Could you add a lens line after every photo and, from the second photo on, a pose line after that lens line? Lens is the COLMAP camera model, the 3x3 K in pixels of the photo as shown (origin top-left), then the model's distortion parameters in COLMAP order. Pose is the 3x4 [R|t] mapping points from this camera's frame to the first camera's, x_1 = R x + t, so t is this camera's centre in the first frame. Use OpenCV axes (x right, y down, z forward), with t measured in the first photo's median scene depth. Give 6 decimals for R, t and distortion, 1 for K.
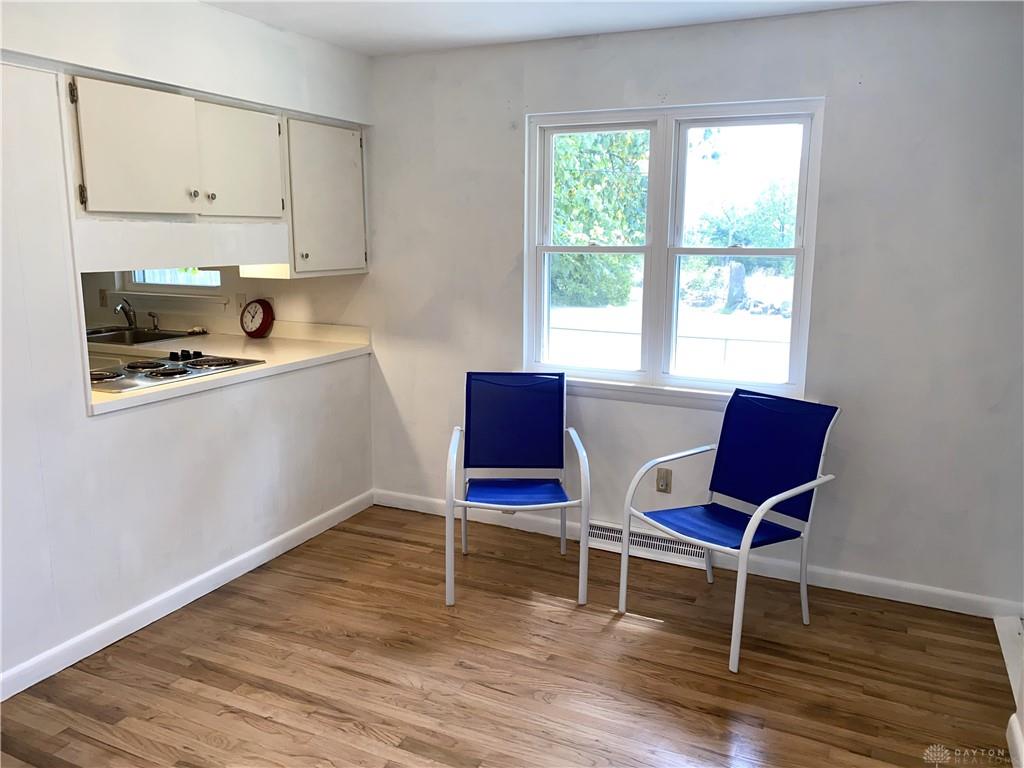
lens RADIAL K [[771.5, 0, 517.4], [0, 771.5, 380.0], [0, 0, 1]] dist [0.052020, -0.065760]
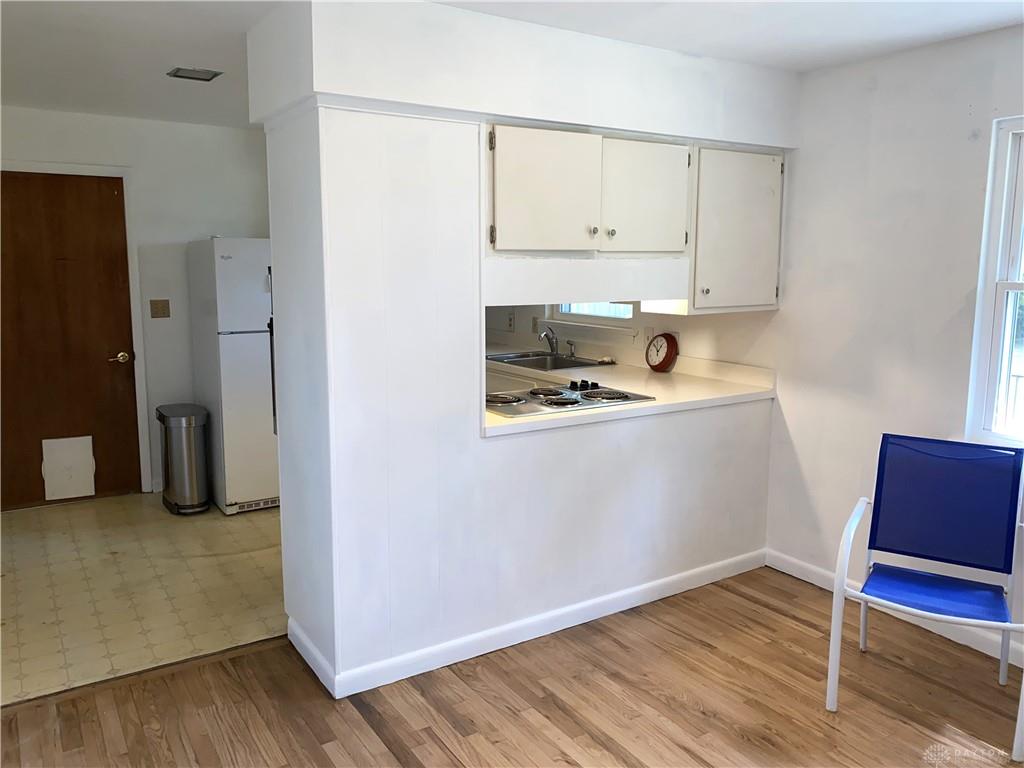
lens RADIAL K [[771.5, 0, 541.8], [0, 771.5, 376.4], [0, 0, 1]] dist [0.052020, -0.065760]
pose [[0.850760, 0.078498, -0.519658, 0.055724], [-0.097837, 0.995154, -0.009848, -0.029147], [0.516367, 0.059220, 0.854317, 0.101326]]
